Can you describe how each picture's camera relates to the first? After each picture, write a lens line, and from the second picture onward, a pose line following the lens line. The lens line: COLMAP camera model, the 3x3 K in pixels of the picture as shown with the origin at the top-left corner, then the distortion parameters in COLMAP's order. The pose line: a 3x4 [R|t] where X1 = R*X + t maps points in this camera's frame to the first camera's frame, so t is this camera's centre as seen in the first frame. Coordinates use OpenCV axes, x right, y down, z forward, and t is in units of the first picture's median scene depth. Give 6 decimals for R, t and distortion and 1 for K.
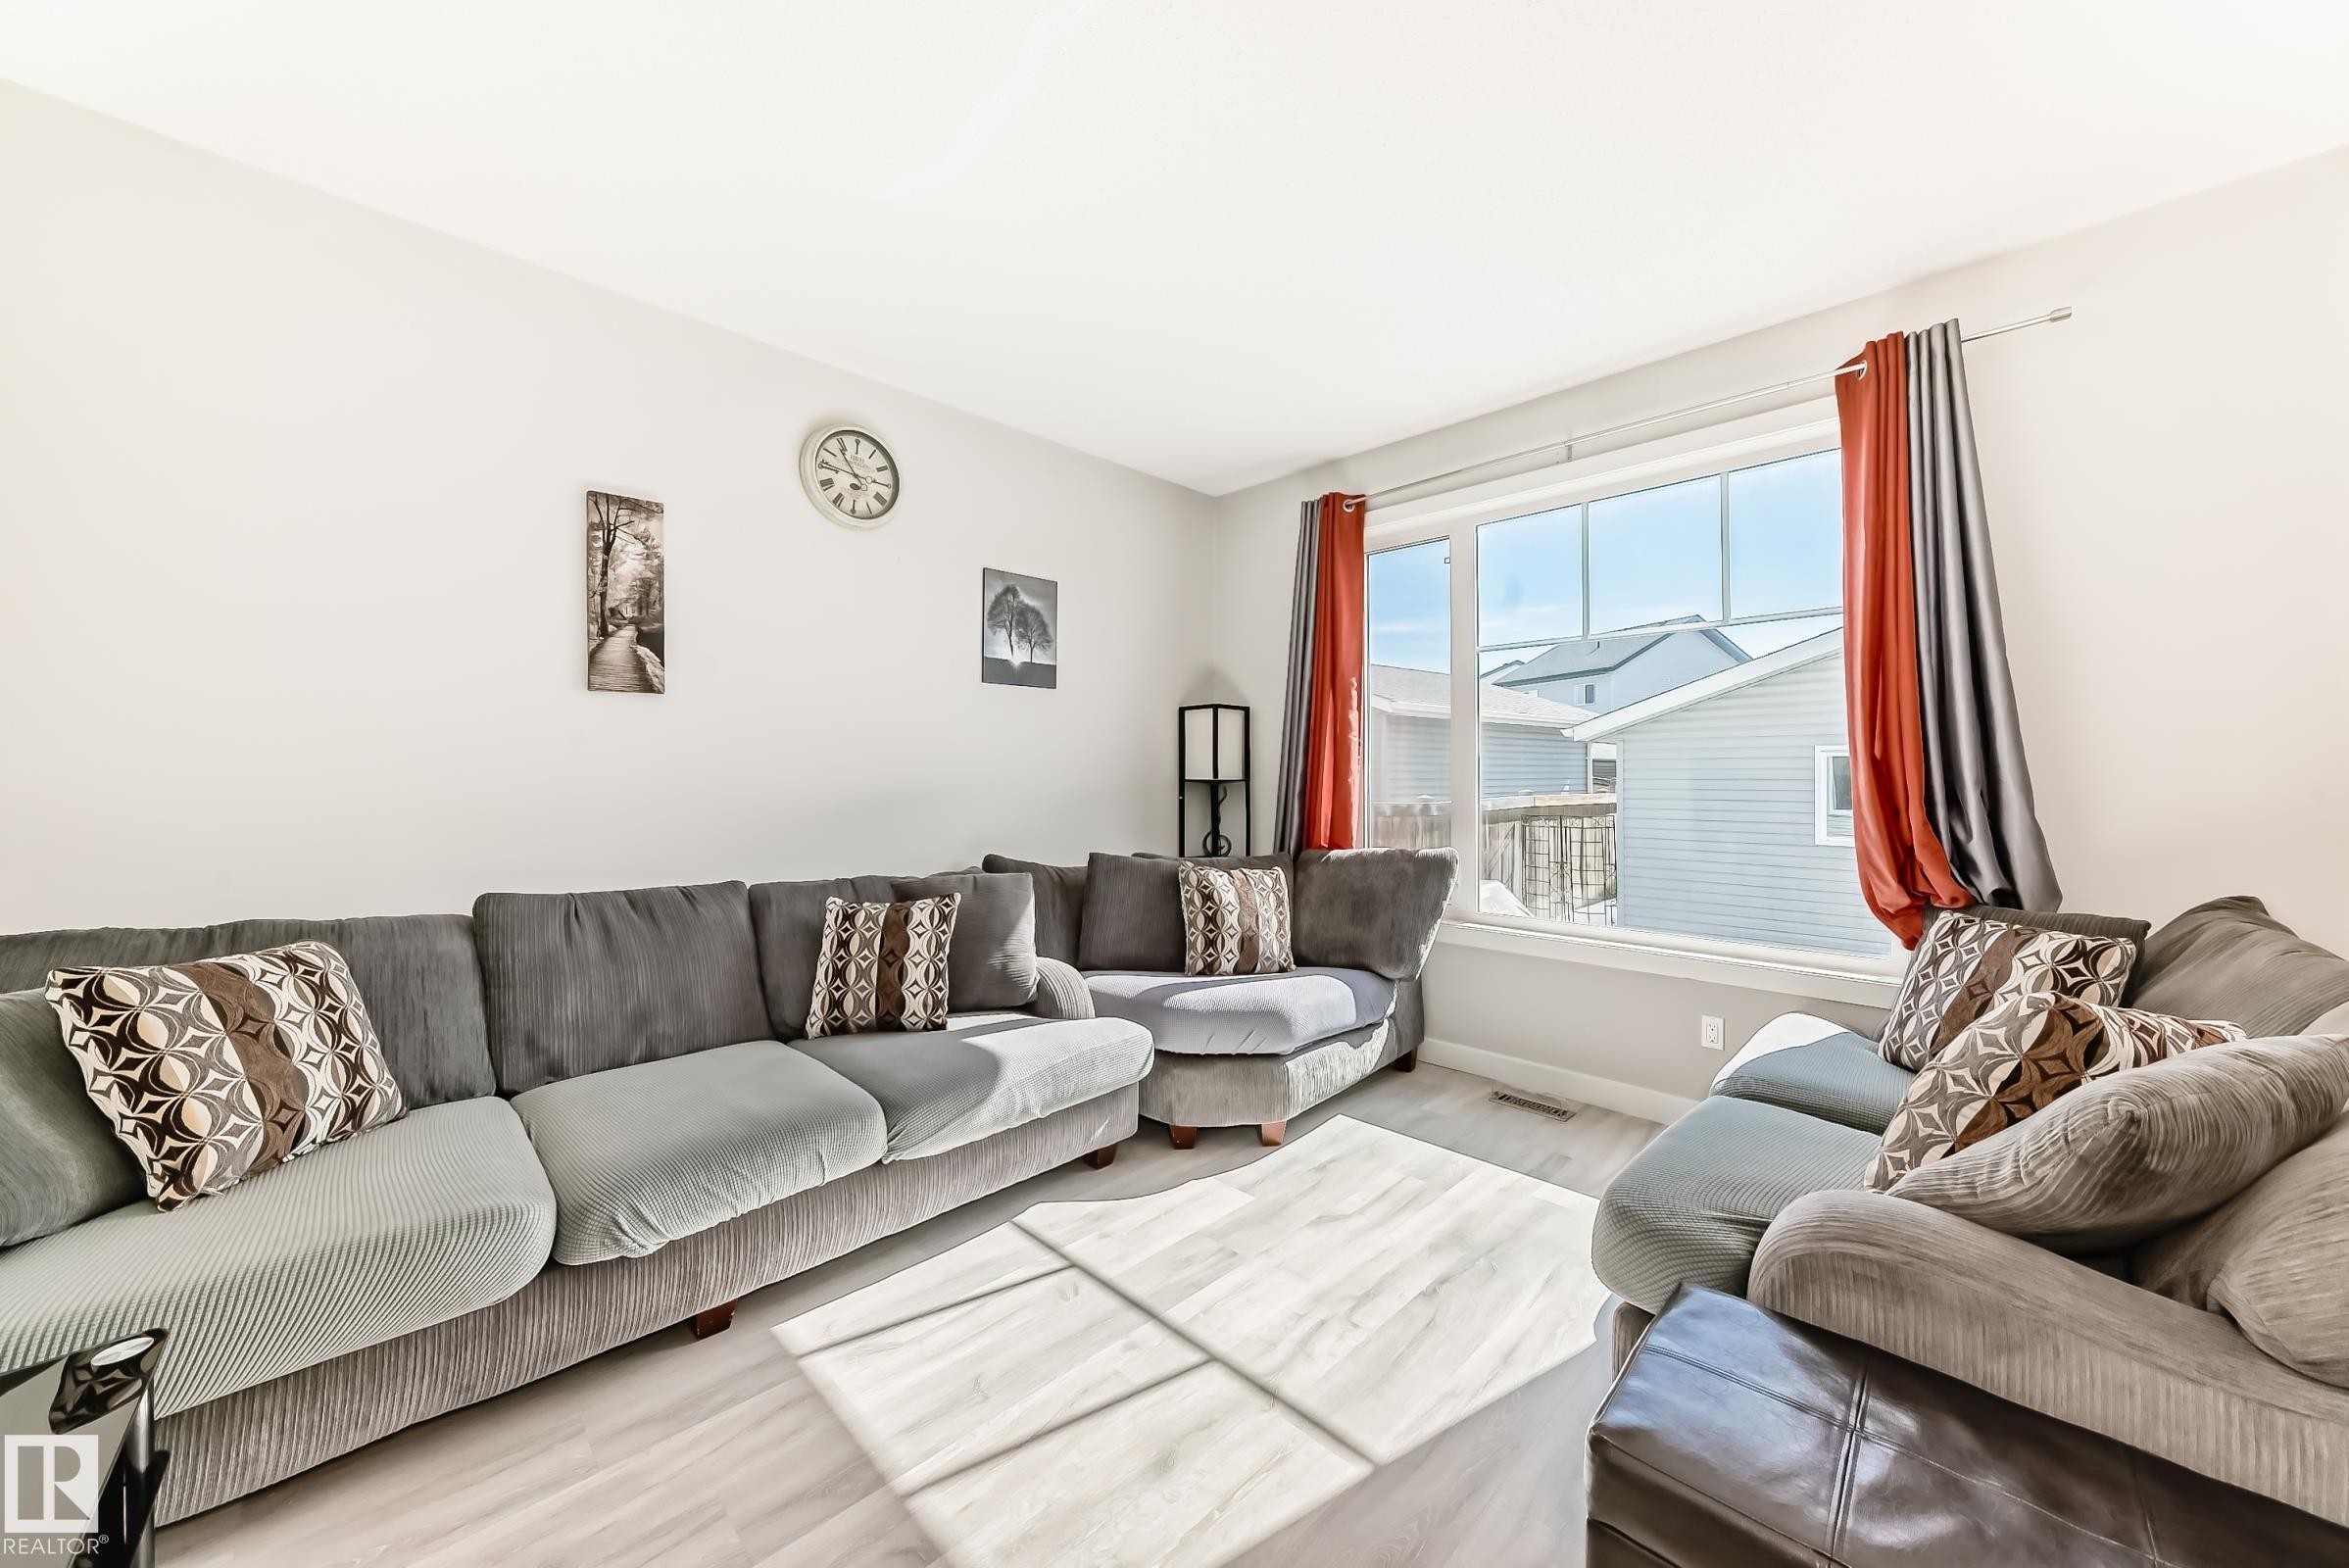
lens RADIAL K [[835.6, 0, 1184.6], [0, 835.6, 769.4], [0, 0, 1]] dist [-0.020438, 0.005274]
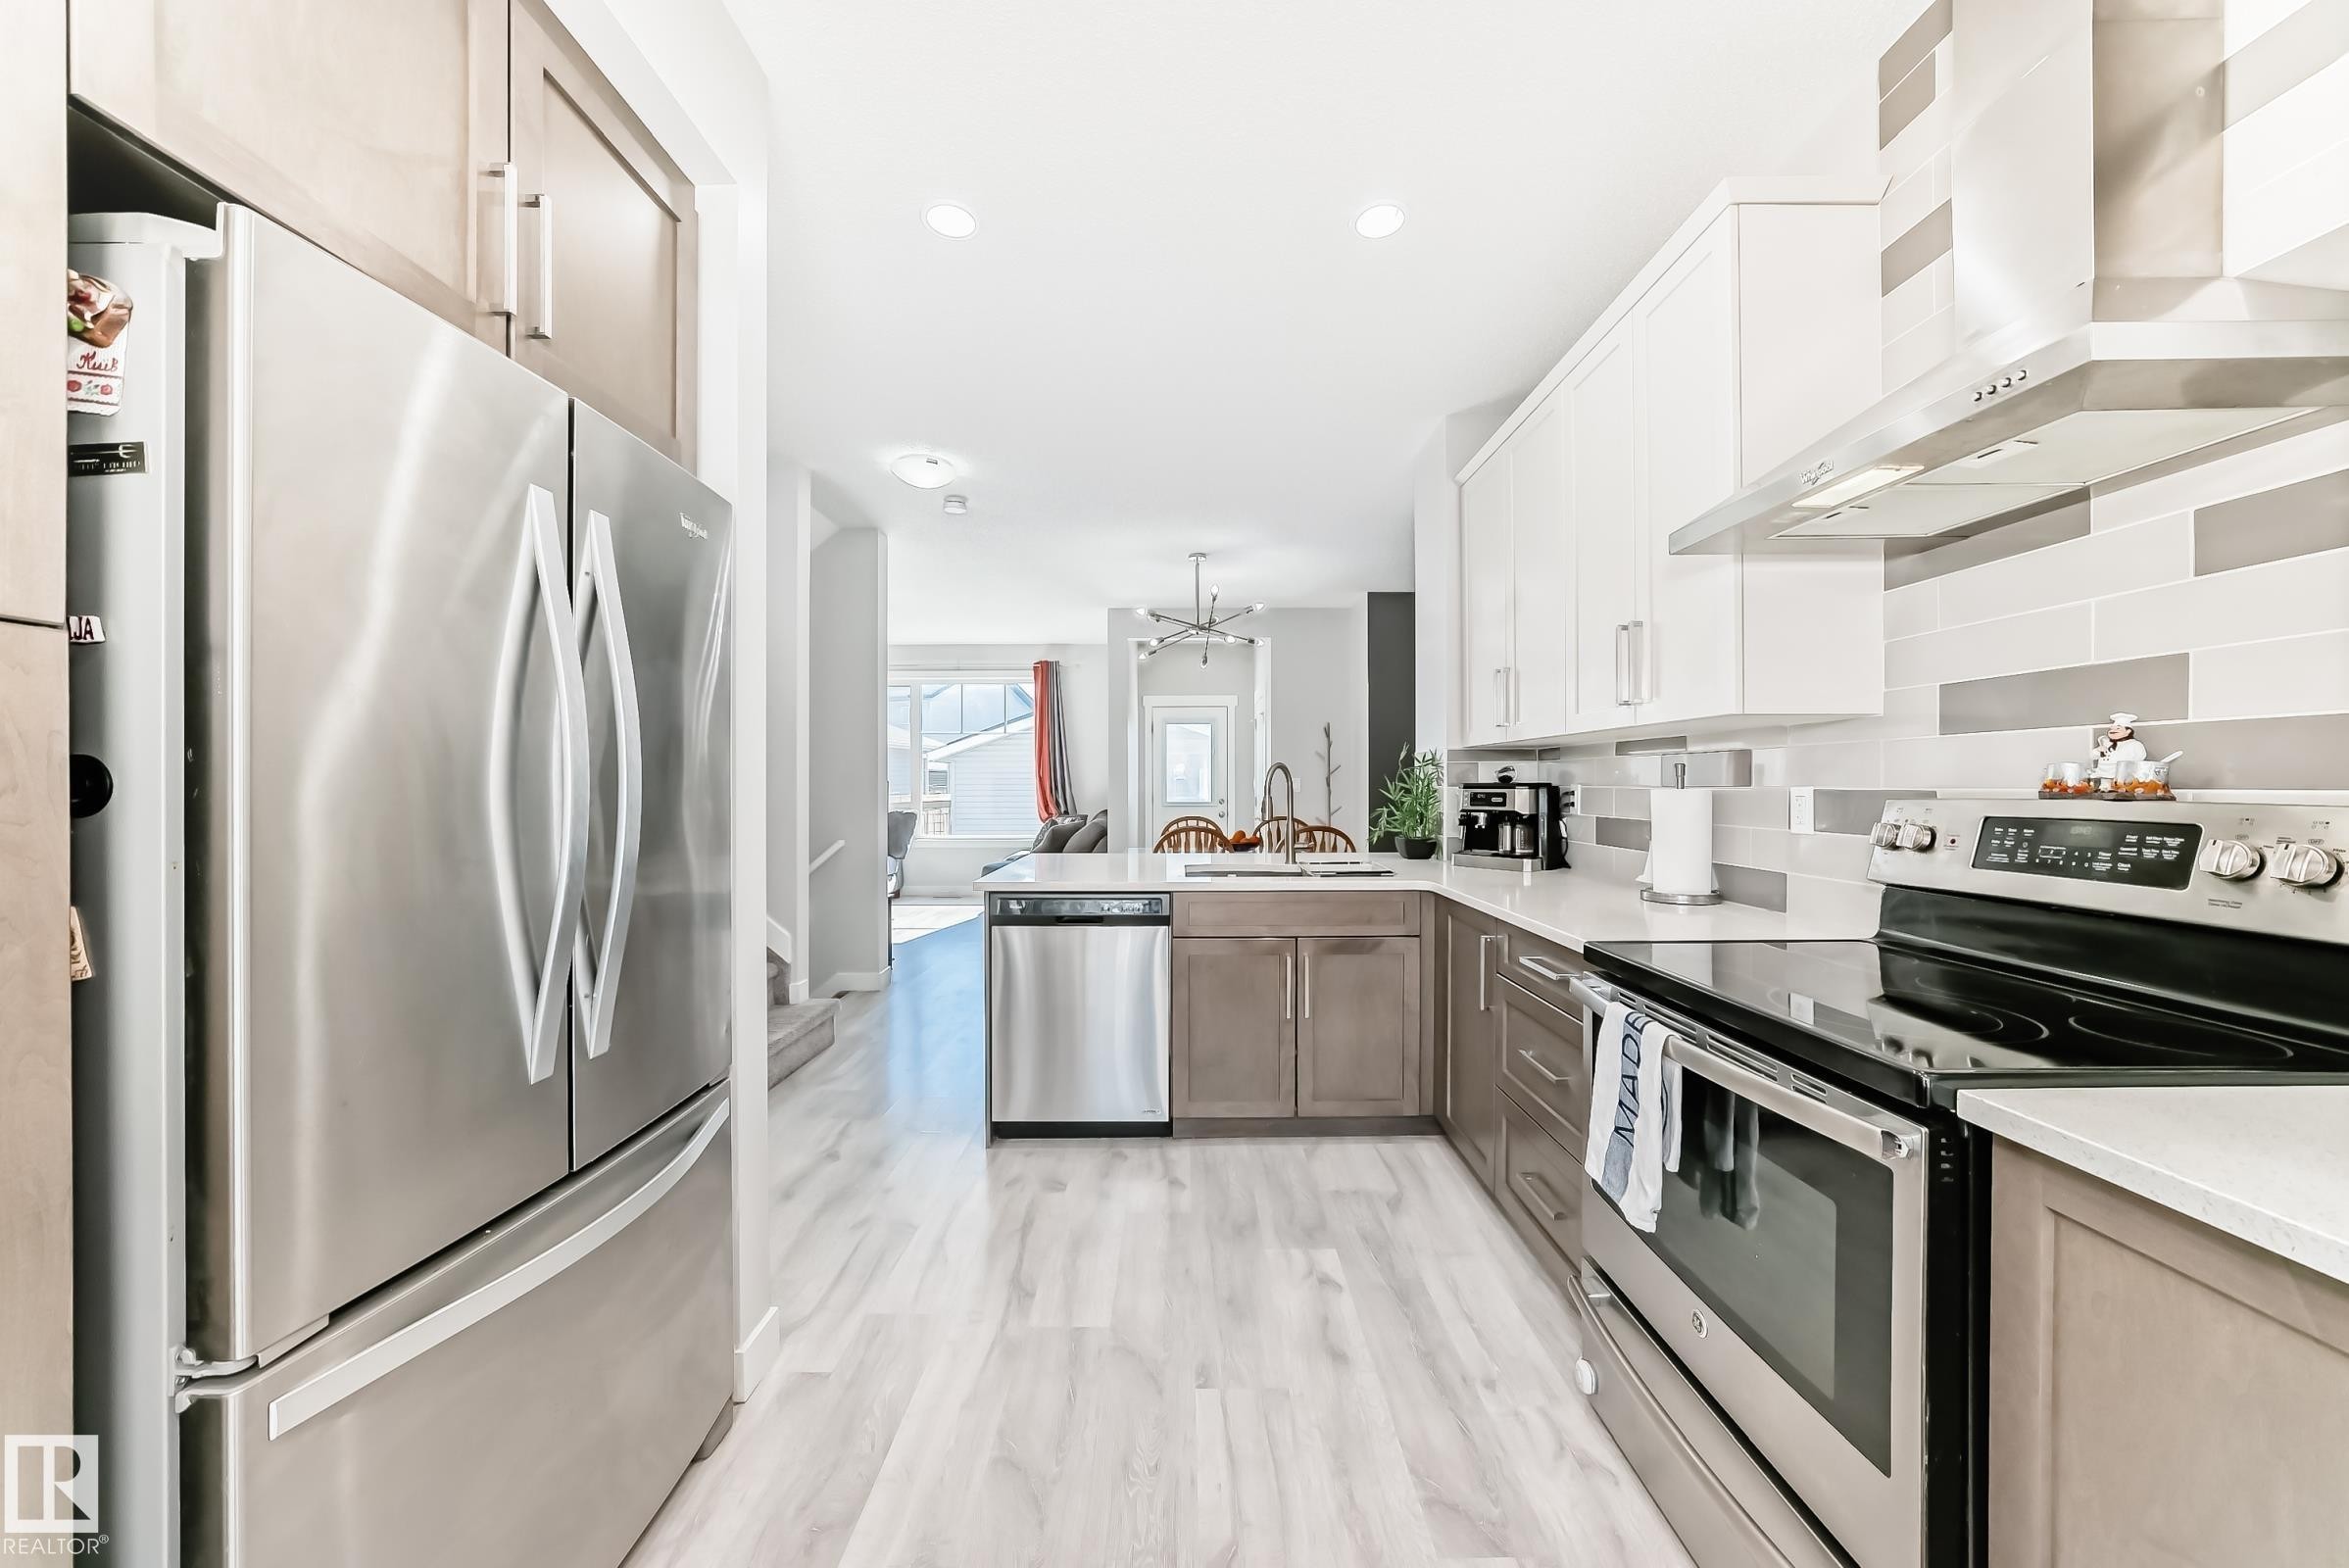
lens RADIAL K [[835.6, 0, 1178.4], [0, 835.6, 780.8], [0, 0, 1]] dist [-0.020438, 0.005274]
pose [[0.712781, 0.000225, 0.701387, -1.209367], [-0.002928, 0.999992, 0.002654, -0.006844], [-0.701381, -0.003946, 0.712776, -1.887839]]
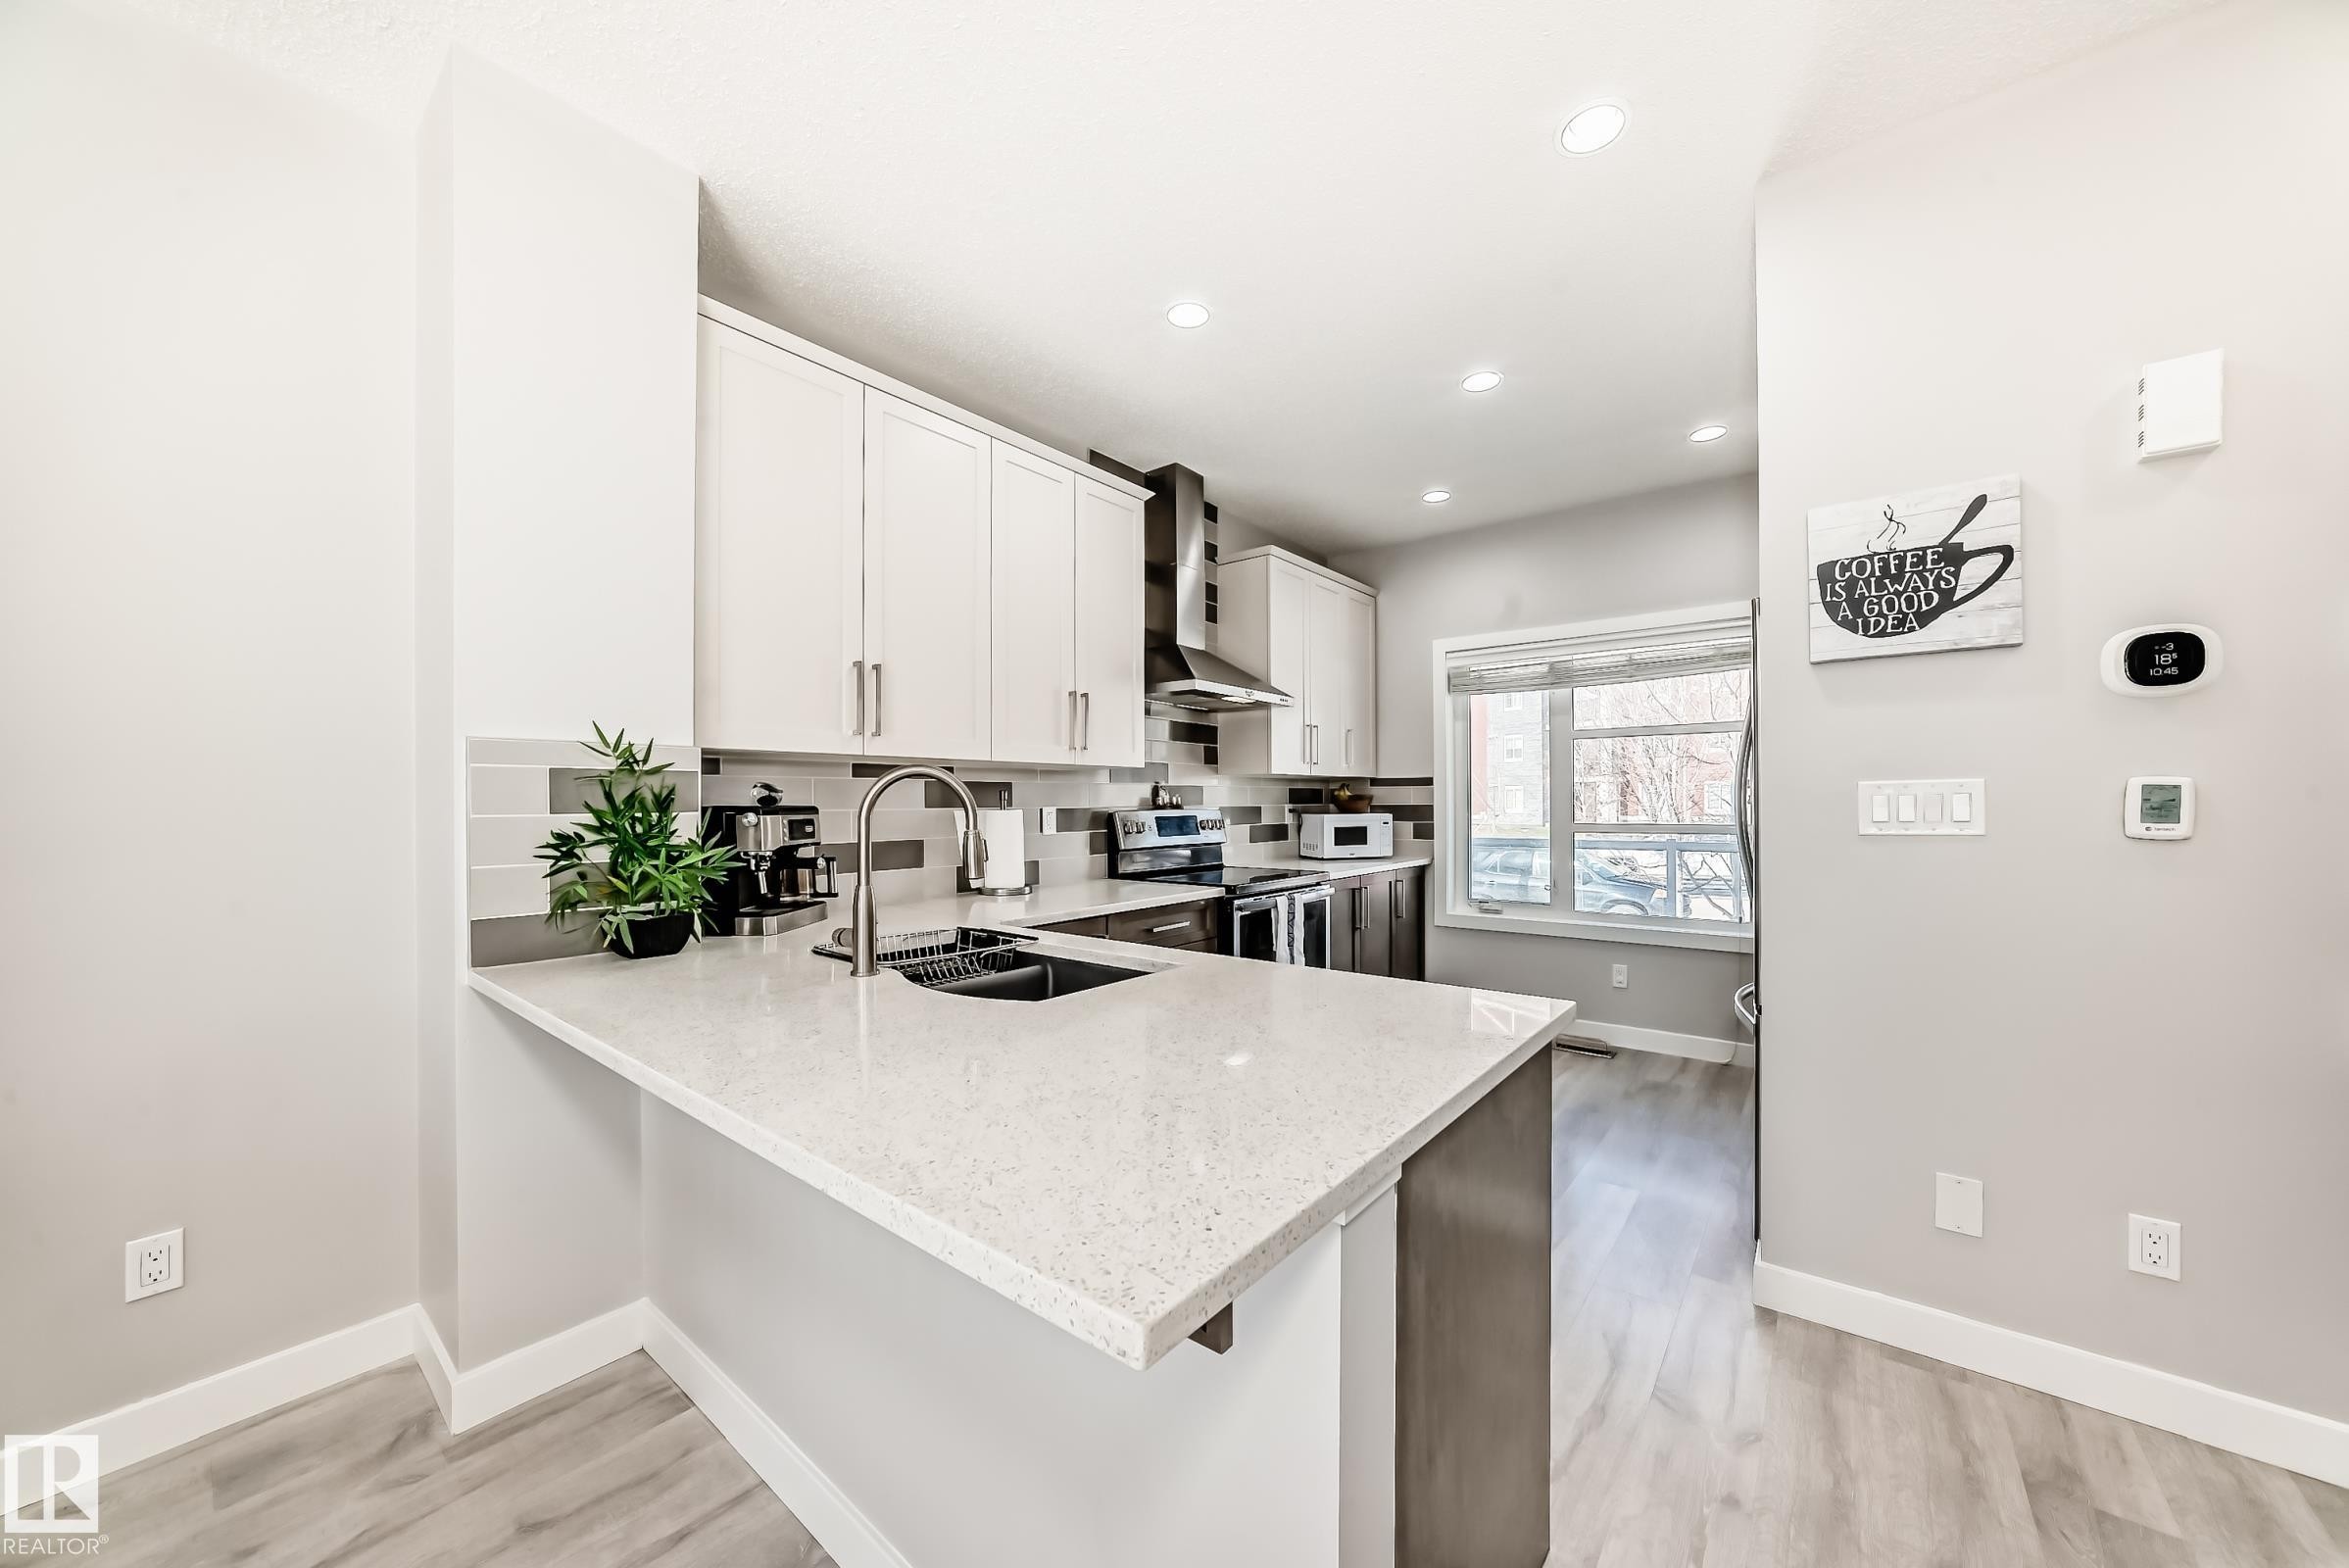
lens RADIAL K [[835.6, 0, 1188.9], [0, 835.6, 805.1], [0, 0, 1]] dist [-0.020438, 0.005274]
pose [[-0.993040, 0.004950, -0.117671, -0.352085], [0.005501, 0.999975, -0.004359, 0.002785], [0.117647, -0.004976, -0.993043, -0.461979]]
